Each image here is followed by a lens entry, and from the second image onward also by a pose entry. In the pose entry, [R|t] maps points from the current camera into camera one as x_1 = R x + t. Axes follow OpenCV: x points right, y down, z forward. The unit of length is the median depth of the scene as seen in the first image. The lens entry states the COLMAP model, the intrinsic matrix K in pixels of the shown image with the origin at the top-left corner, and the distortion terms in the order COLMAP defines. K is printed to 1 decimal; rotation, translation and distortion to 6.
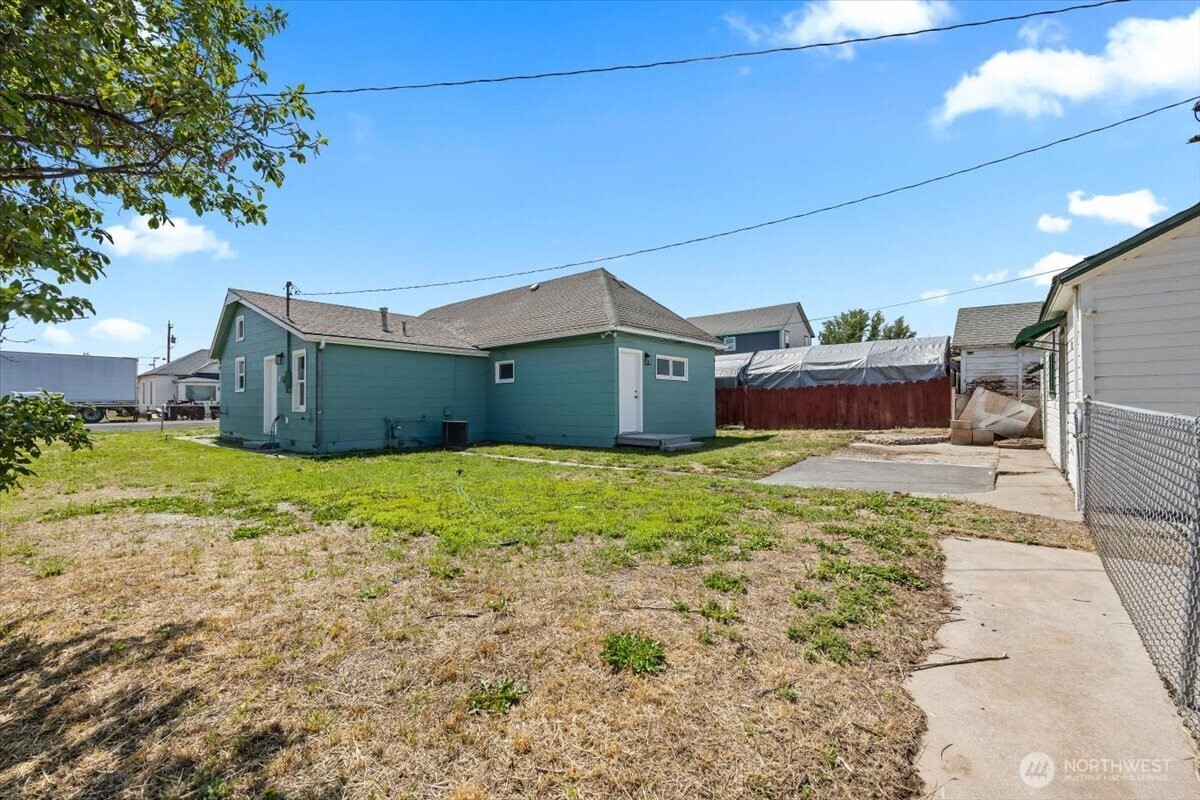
lens RADIAL K [[484.9, 0, 601.8], [0, 484.9, 397.0], [0, 0, 1]] dist [0.000763, 0.000092]
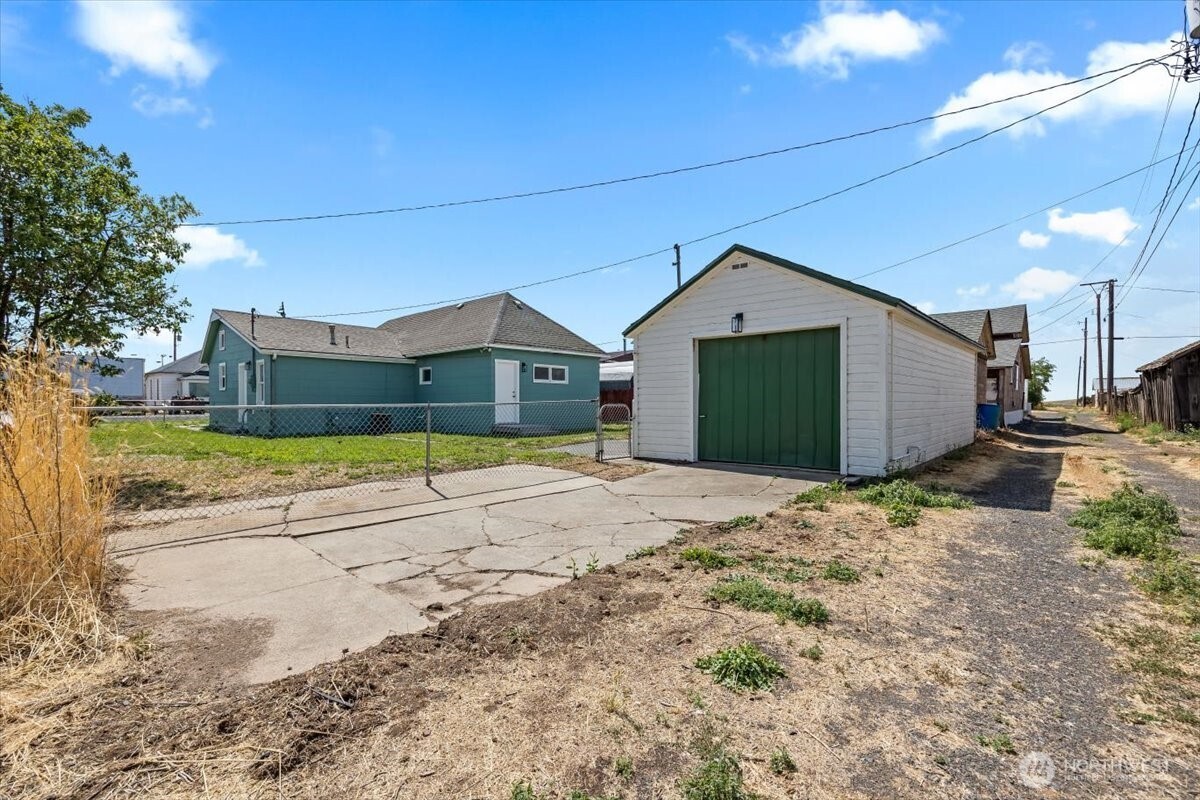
lens RADIAL K [[488.9, 0, 635.5], [0, 488.9, 410.7], [0, 0, 1]] dist [0.000843, 0.000323]
pose [[0.999864, 0.009633, -0.013419, 0.092724], [-0.009446, 0.999858, 0.013928, 0.004095], [0.013551, -0.013799, 0.999813, -0.070295]]
